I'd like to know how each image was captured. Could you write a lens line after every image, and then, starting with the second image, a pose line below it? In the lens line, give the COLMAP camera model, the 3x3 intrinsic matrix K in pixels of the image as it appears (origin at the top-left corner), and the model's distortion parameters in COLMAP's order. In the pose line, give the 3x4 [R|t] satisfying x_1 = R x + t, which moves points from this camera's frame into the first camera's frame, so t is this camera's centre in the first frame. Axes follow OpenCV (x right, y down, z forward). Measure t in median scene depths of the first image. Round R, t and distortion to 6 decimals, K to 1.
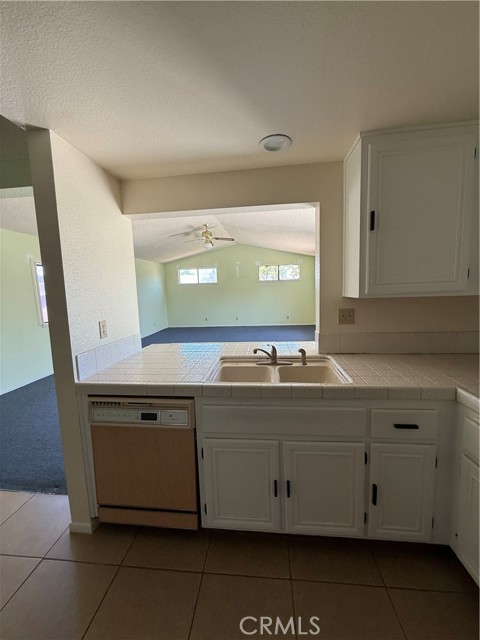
lens RADIAL K [[256.3, 0, 238.4], [0, 256.3, 317.5], [0, 0, 1]] dist [0.004043, -0.000048]
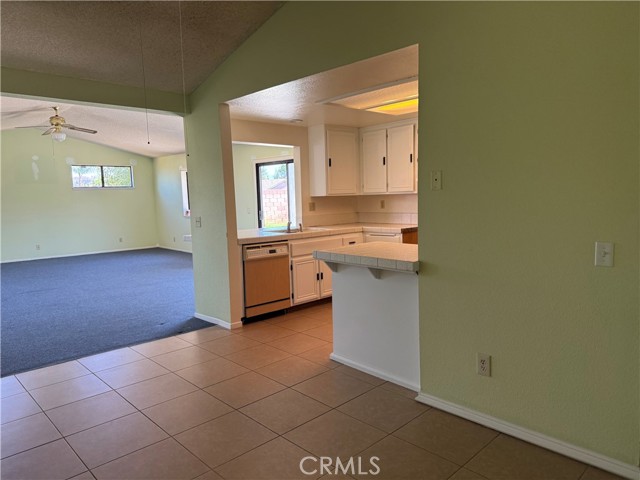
lens RADIAL K [[449.0, 0, 322.1], [0, 449.0, 241.9], [0, 0, 1]] dist [0.010916, -0.018386]
pose [[0.644372, -0.061342, 0.762248, -2.567324], [0.087707, 0.996128, 0.006021, 0.297974], [-0.759666, 0.062975, 0.647257, -1.473735]]
